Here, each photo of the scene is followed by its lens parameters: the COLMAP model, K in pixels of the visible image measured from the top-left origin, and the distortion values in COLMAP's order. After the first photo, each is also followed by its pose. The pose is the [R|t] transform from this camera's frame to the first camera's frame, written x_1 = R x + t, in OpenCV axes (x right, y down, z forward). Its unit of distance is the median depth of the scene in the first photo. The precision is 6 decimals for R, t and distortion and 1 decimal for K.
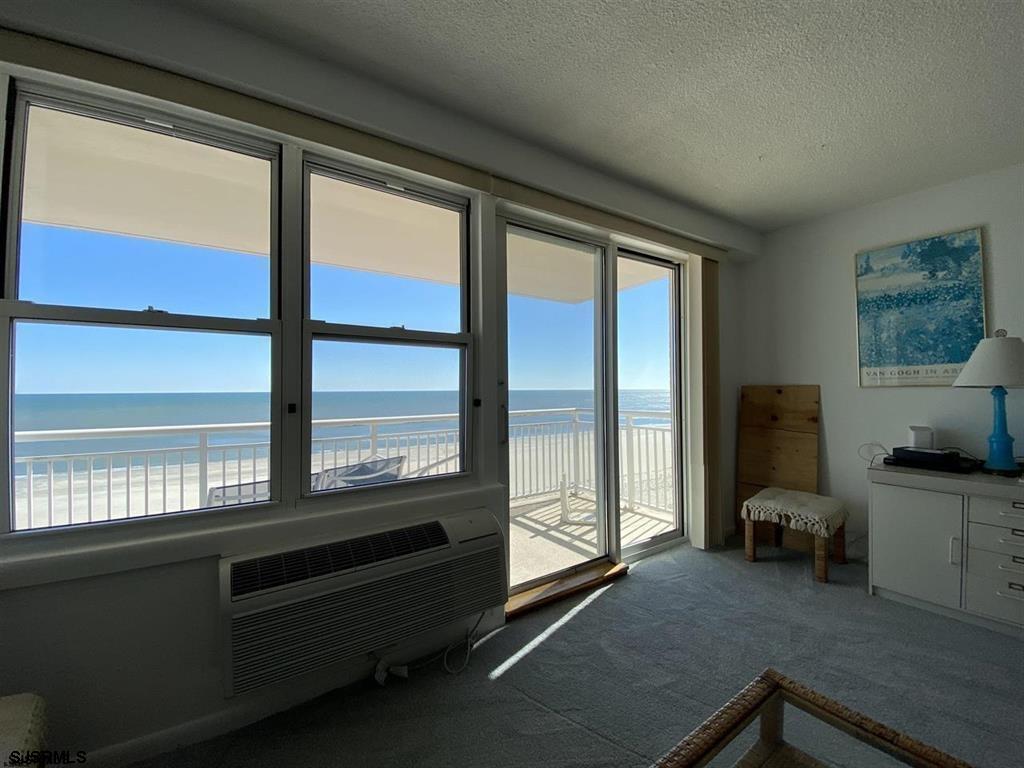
lens RADIAL K [[410.3, 0, 512.0], [0, 410.3, 384.0], [0, 0, 1]] dist [0.016629, -0.018845]
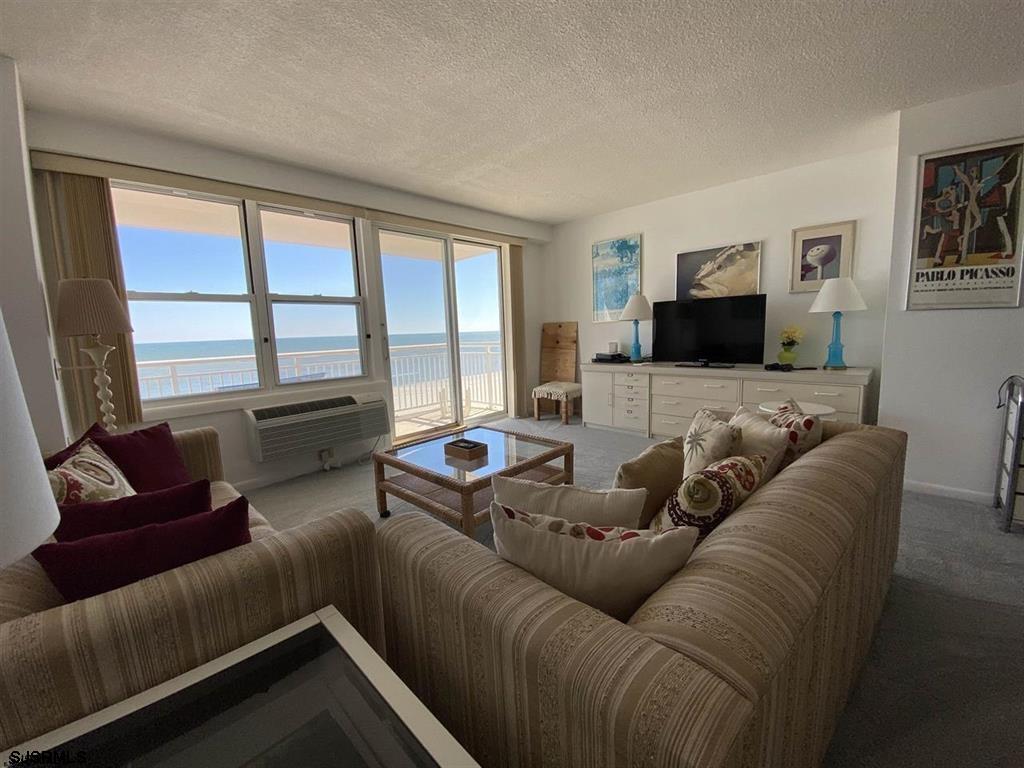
lens RADIAL K [[410.3, 0, 512.0], [0, 410.3, 384.0], [0, 0, 1]] dist [0.016629, -0.018845]
pose [[0.980005, -0.056238, 0.190858, 0.159179], [0.030009, 0.990029, 0.137630, 0.020419], [-0.196695, -0.129151, 0.971921, -0.819831]]
